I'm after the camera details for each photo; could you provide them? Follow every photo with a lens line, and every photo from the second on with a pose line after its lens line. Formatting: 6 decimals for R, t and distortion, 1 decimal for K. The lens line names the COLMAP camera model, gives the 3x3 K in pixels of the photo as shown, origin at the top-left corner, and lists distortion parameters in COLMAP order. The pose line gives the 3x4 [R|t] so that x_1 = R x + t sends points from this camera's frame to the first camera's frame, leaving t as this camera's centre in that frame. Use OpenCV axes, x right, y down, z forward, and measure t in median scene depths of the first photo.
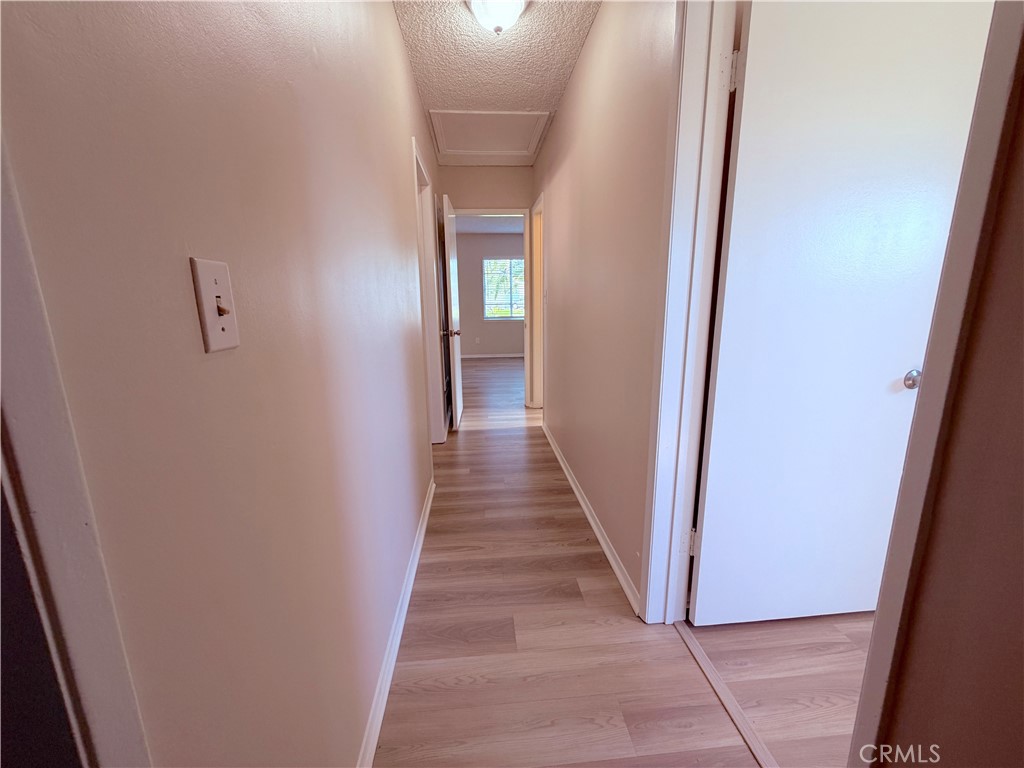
lens RADIAL K [[408.1, 0, 510.5], [0, 408.1, 385.3], [0, 0, 1]] dist [0.000224, 0.000239]
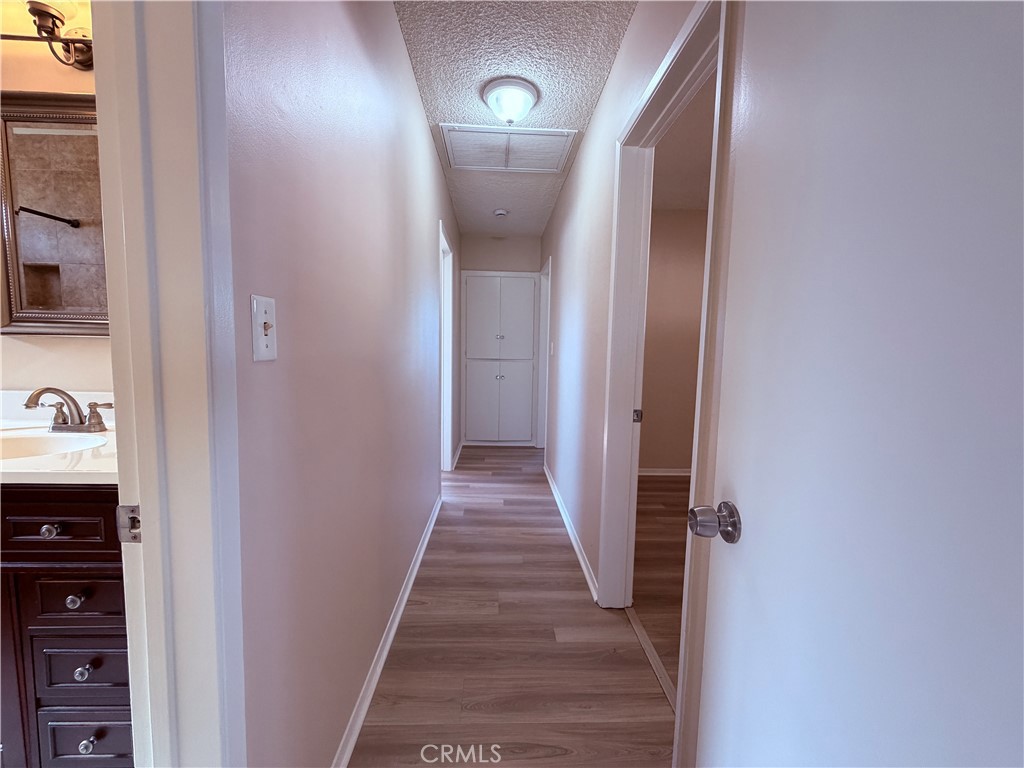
lens RADIAL K [[395.6, 0, 512.0], [0, 395.6, 384.0], [0, 0, 1]] dist [-0.013673, -0.000110]
pose [[-0.999186, -0.011078, 0.038790, -0.079096], [0.000177, 0.960346, 0.278811, -0.413029], [-0.040341, 0.278591, -0.959562, 2.076888]]
